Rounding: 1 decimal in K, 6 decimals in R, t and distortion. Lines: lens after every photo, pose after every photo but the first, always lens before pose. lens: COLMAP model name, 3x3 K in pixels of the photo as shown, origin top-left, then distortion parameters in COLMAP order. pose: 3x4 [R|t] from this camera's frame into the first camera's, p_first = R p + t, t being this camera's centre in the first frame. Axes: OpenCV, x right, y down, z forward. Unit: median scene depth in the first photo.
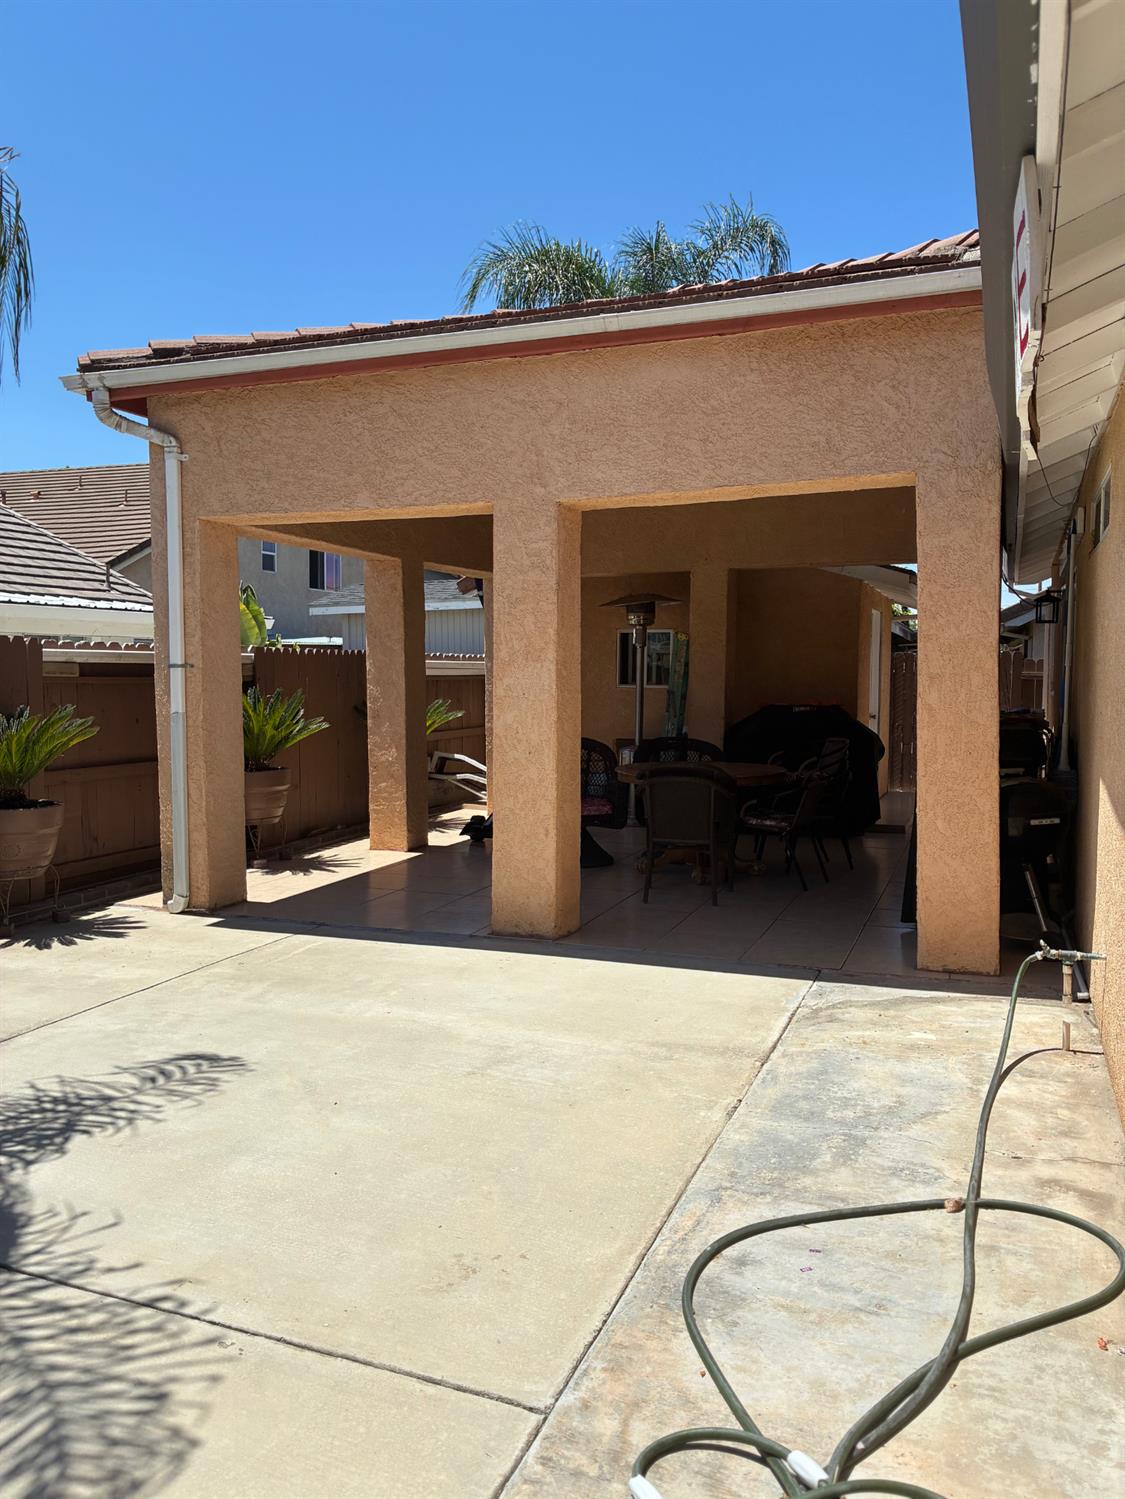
lens RADIAL K [[1182.9, 0, 556.6], [0, 1182.9, 748.8], [0, 0, 1]] dist [0.044913, -0.053730]
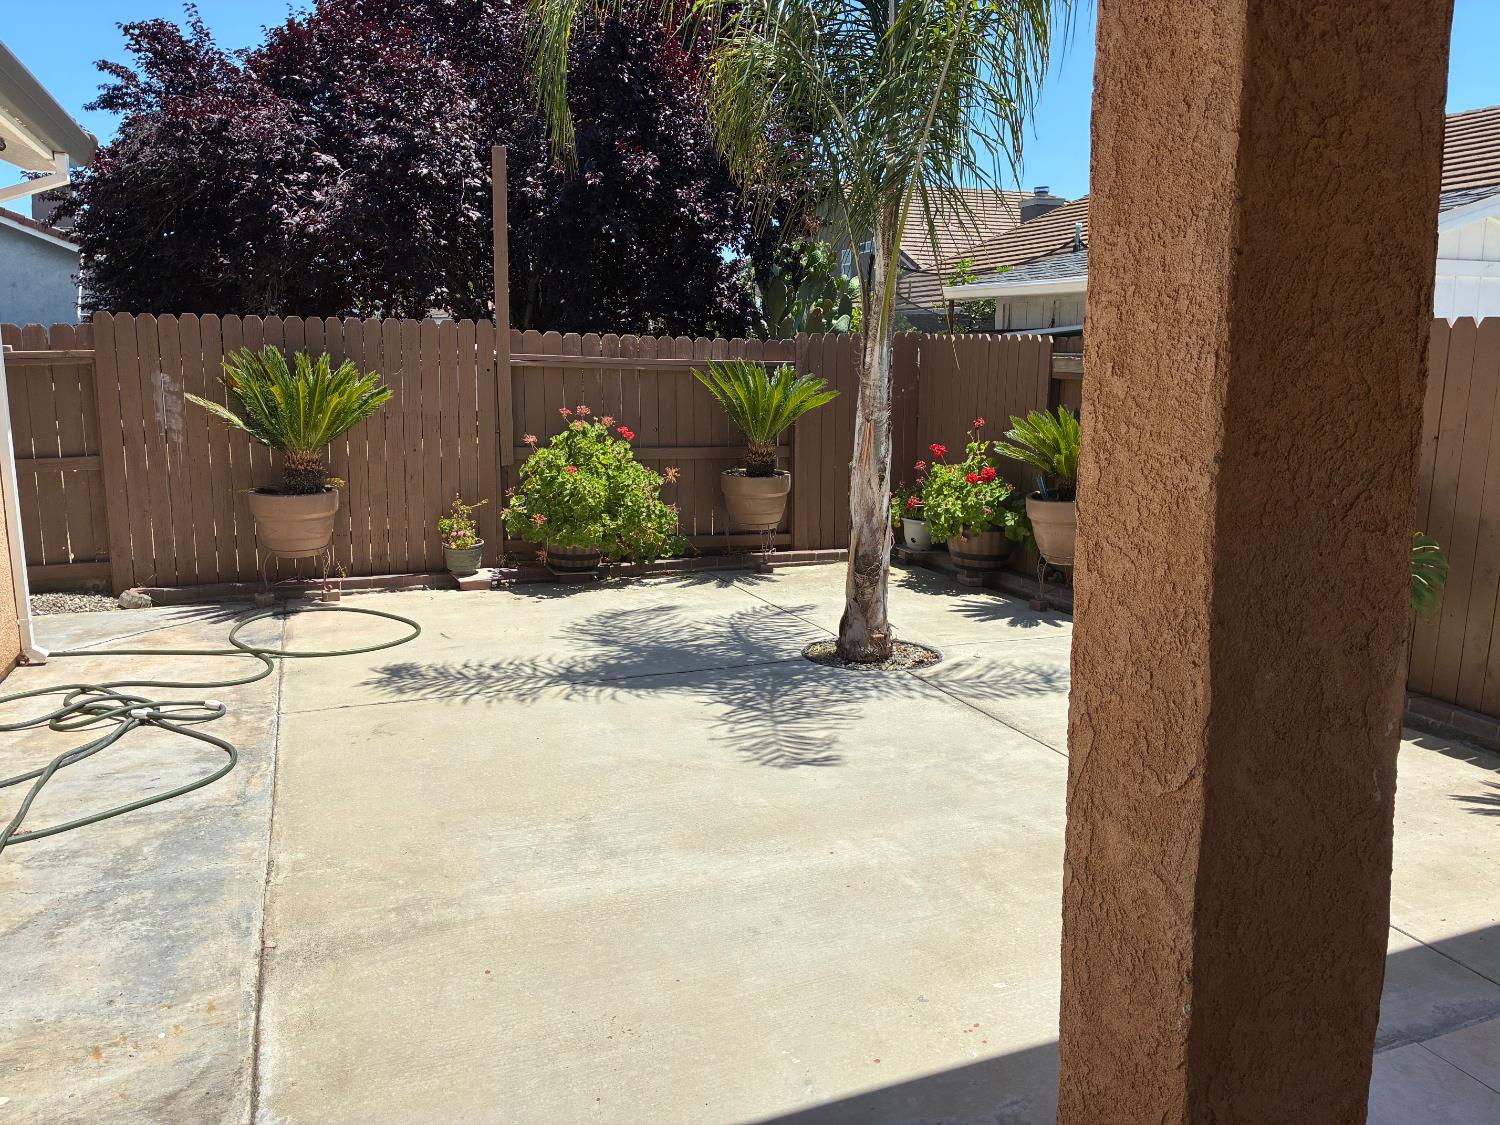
lens RADIAL K [[1183.7, 0, 745.8], [0, 1183.7, 564.4], [0, 0, 1]] dist [0.044913, -0.053730]
pose [[-0.750873, 0.104207, -0.652173, 0.397177], [-0.052026, 0.975073, 0.215701, -0.113258], [0.658394, 0.195894, -0.726735, 1.668705]]
